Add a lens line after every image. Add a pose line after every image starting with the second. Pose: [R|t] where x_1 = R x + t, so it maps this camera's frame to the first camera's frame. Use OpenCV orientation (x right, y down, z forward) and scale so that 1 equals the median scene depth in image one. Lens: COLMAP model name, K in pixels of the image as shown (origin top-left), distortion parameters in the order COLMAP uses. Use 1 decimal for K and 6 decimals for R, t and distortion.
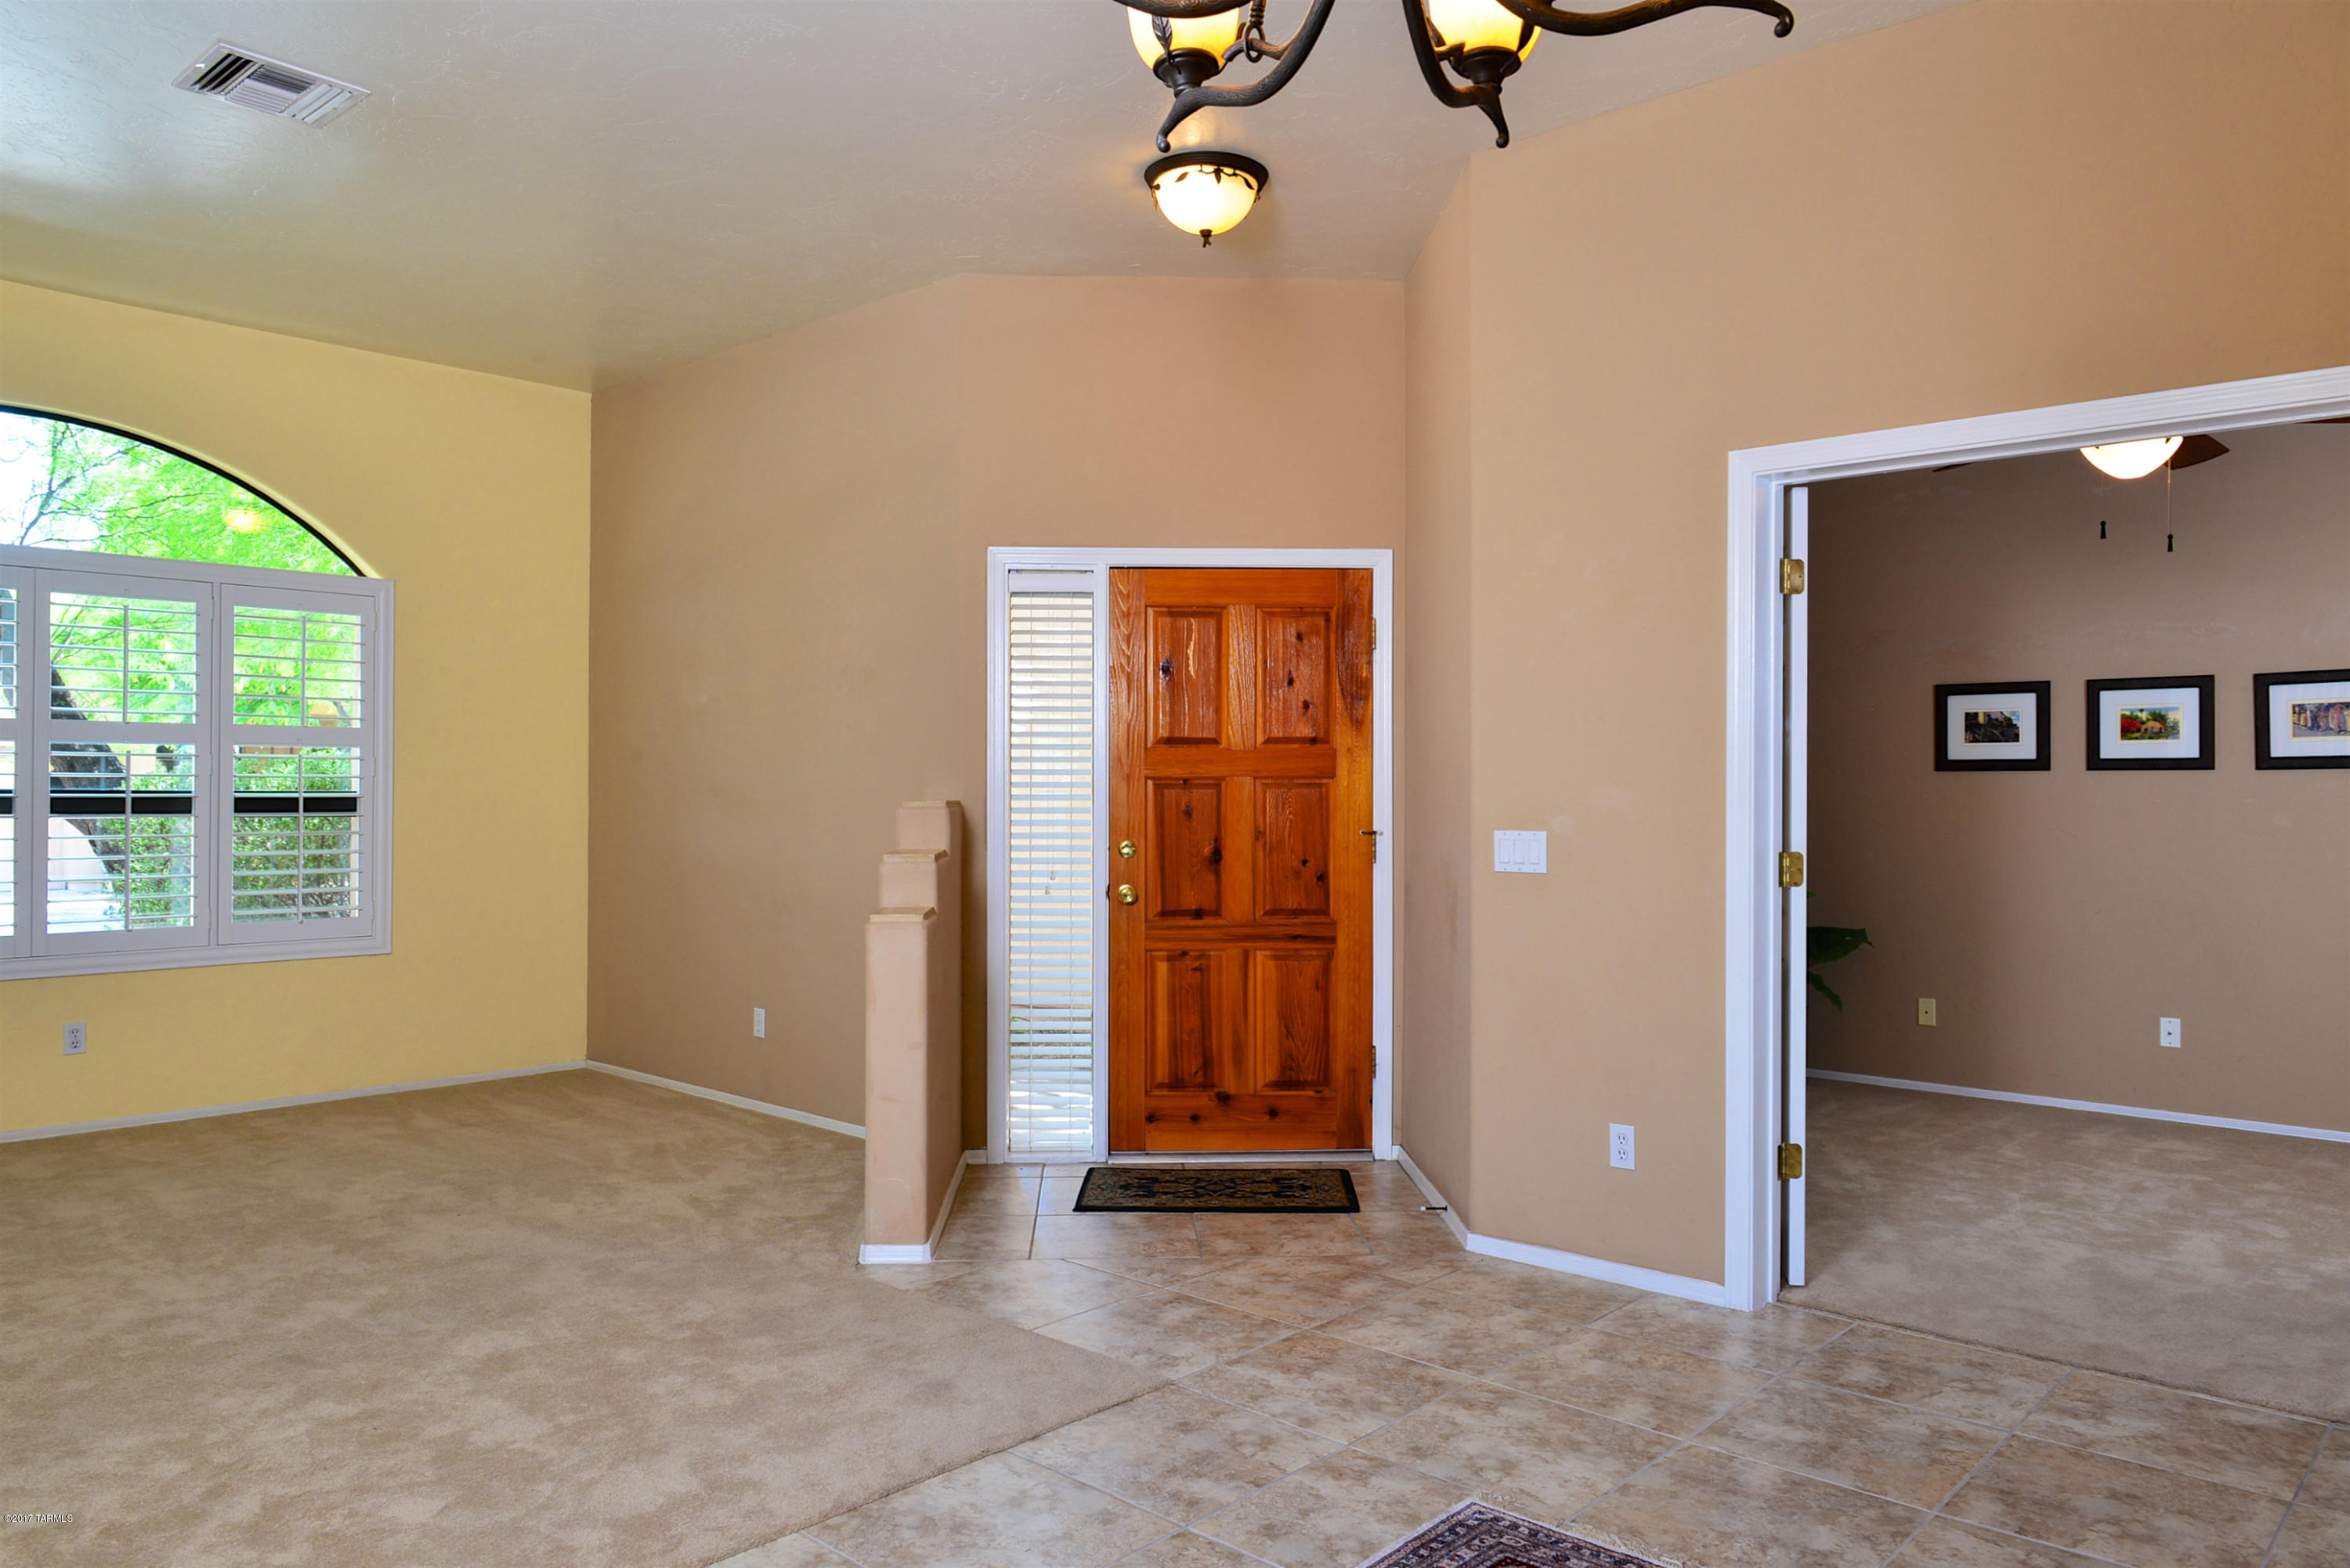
lens RADIAL K [[1604.8, 0, 1184.8], [0, 1604.8, 782.0], [0, 0, 1]] dist [-0.008465, -0.004827]
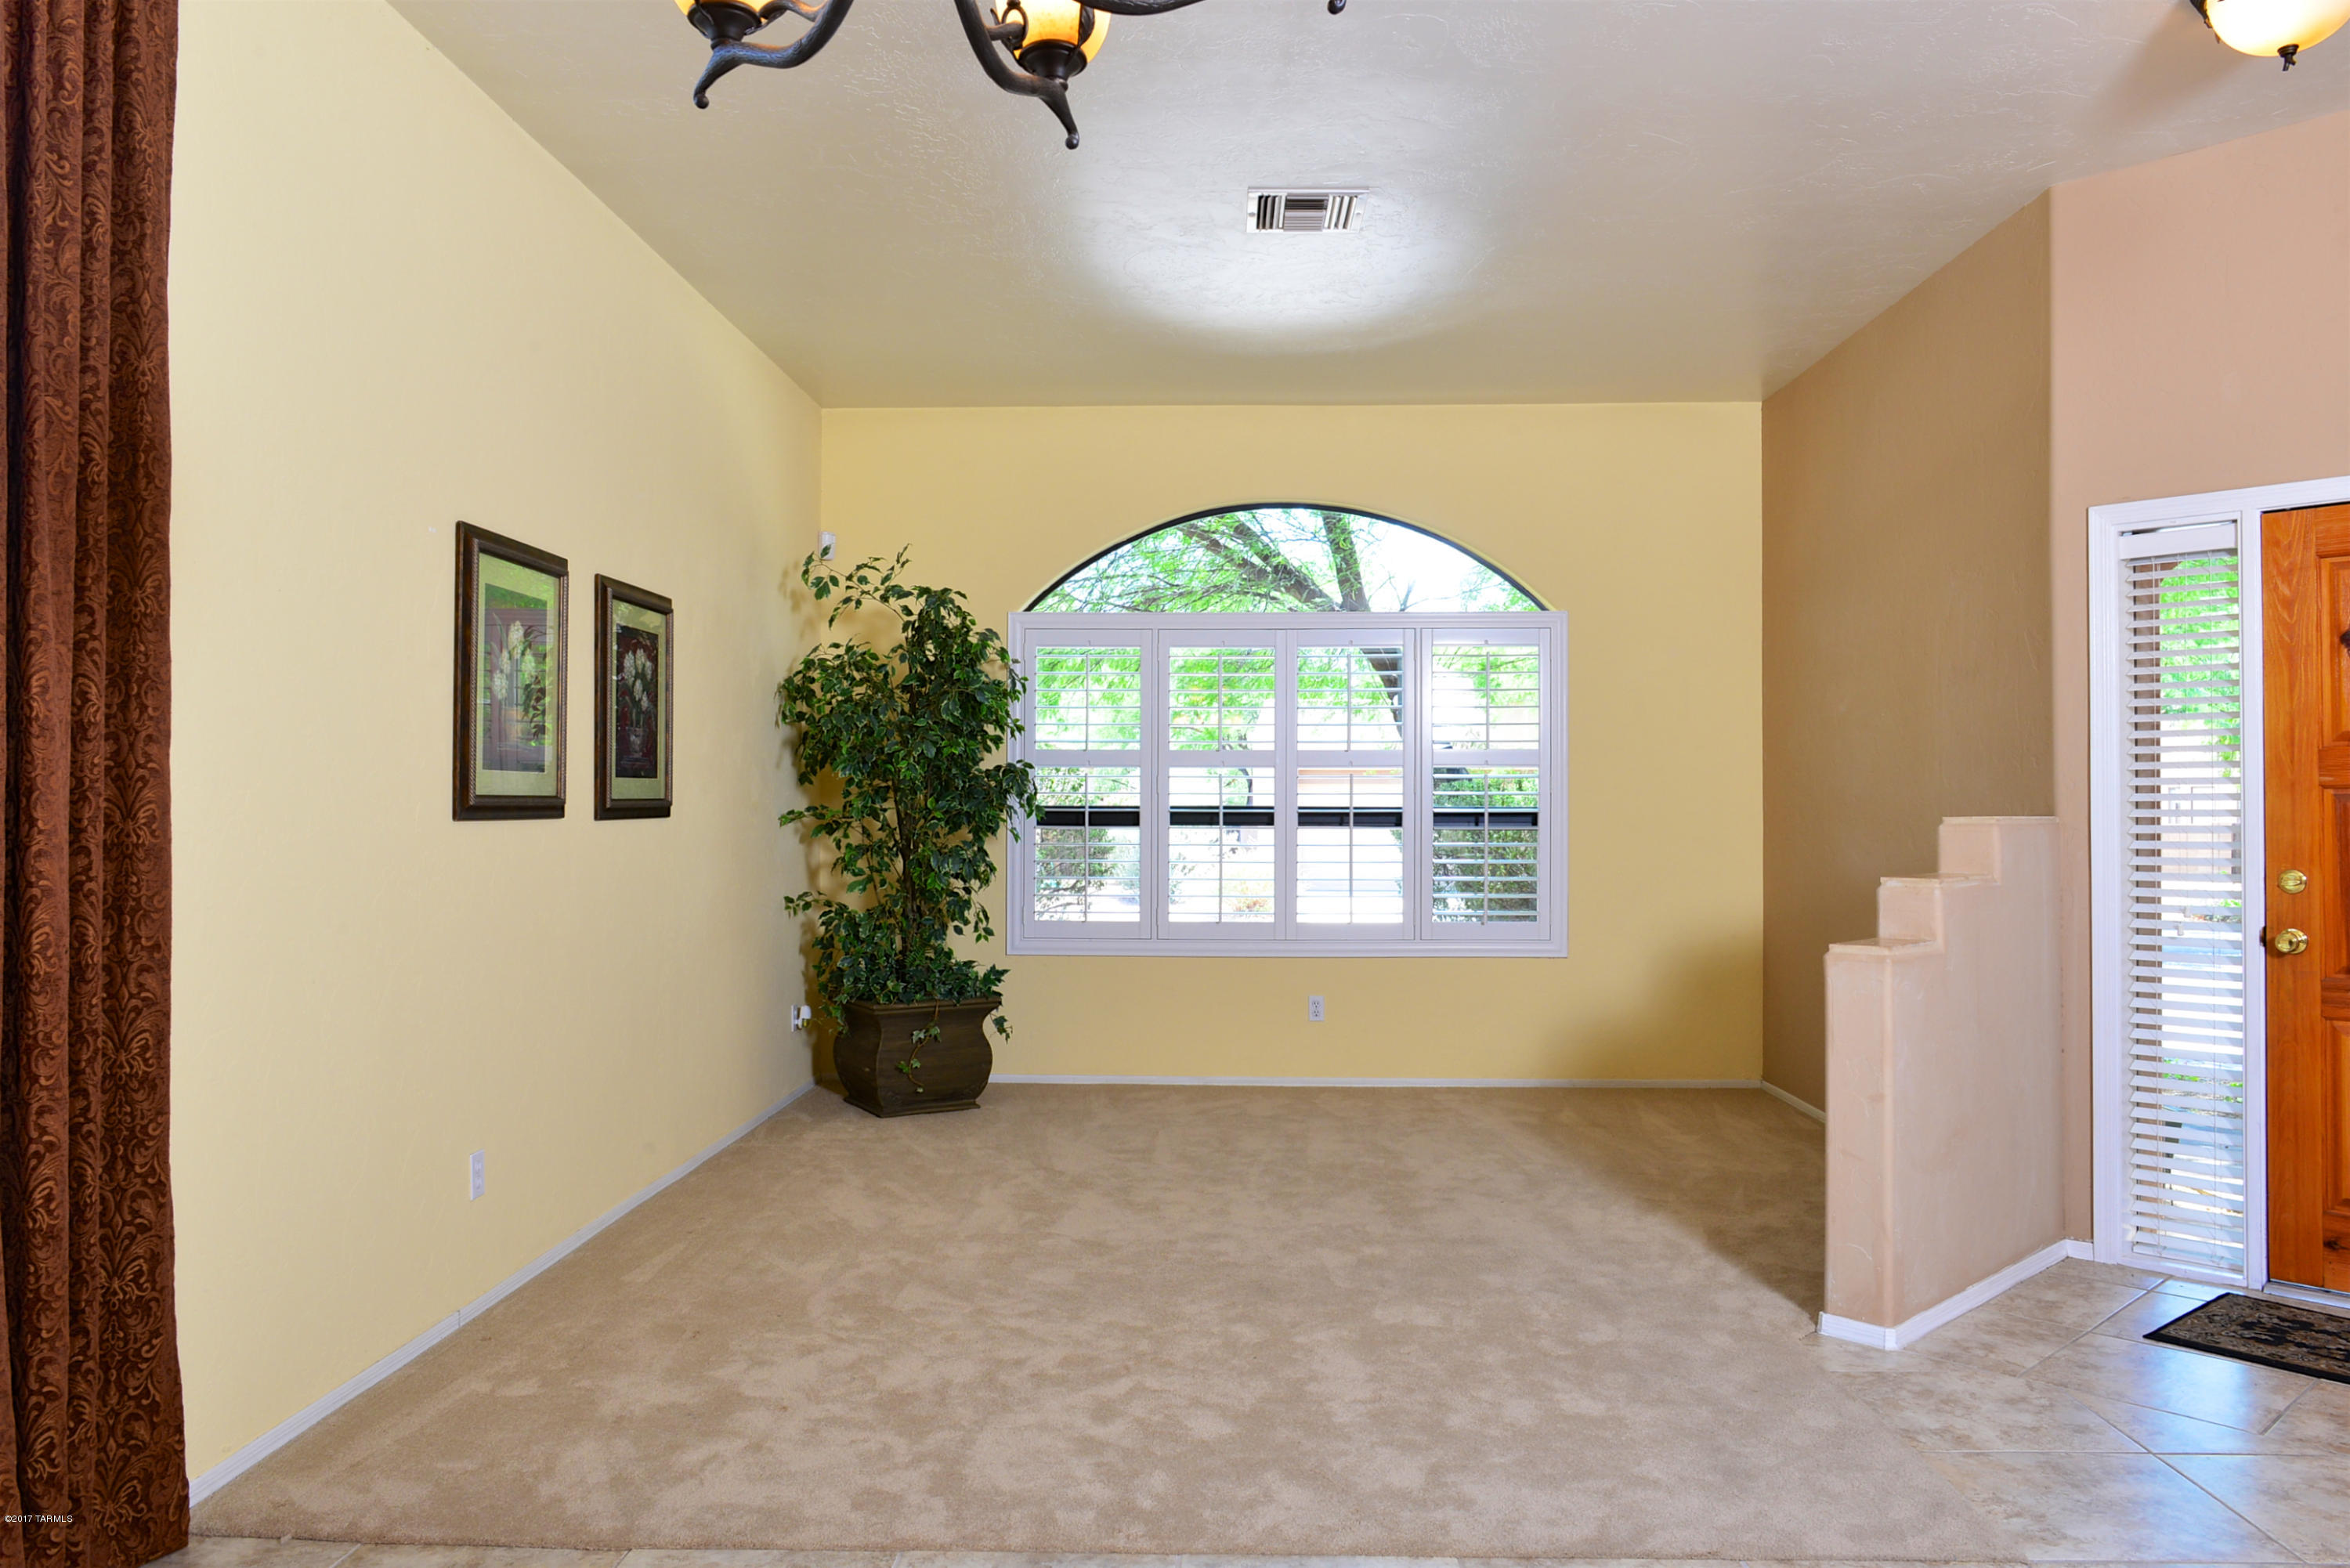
lens RADIAL K [[1632.6, 0, 1175.0], [0, 1632.6, 784.0], [0, 0, 1]] dist [-0.007186, -0.002126]
pose [[0.654993, -0.012110, -0.755538, 0.218491], [0.005897, 0.999923, -0.010916, 0.001317], [0.755612, 0.002694, 0.655014, 0.111854]]
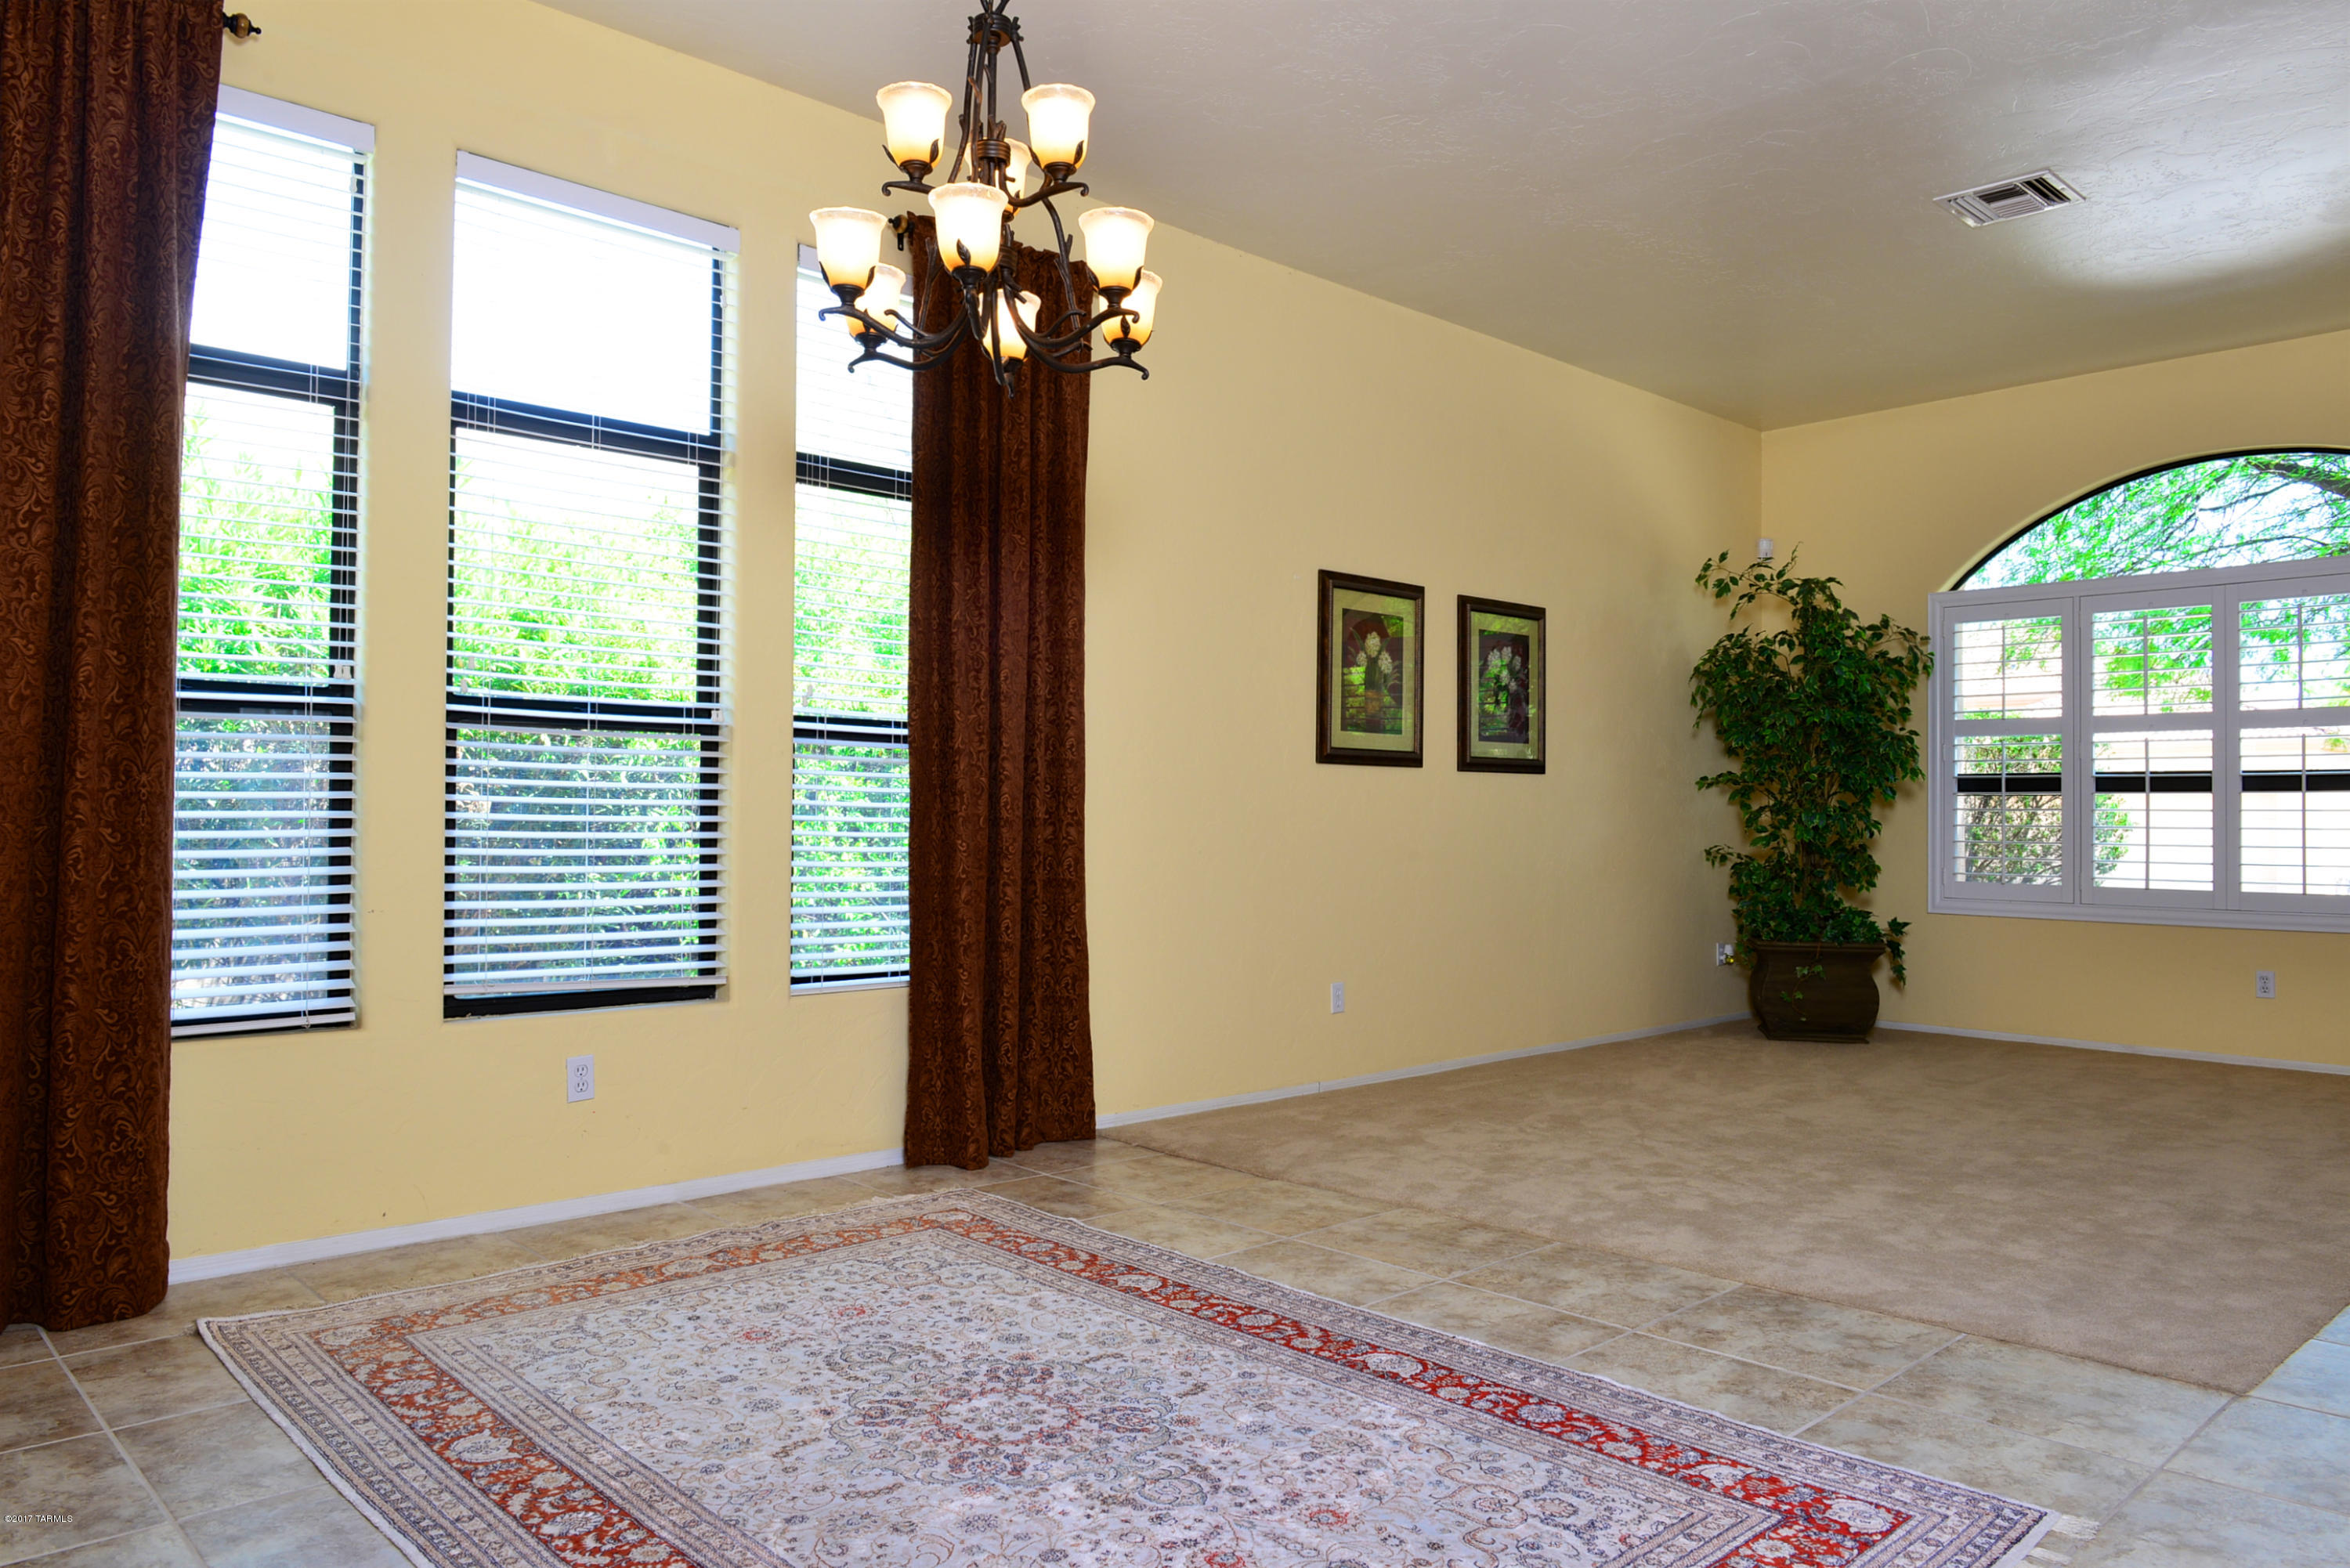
lens RADIAL K [[1604.8, 0, 1184.8], [0, 1604.8, 782.0], [0, 0, 1]] dist [-0.008465, -0.004827]
pose [[-0.066533, -0.026994, -0.997419, 0.605565], [-0.002186, 0.999636, -0.026908, 0.056144], [0.997782, 0.000390, -0.066568, 0.353400]]
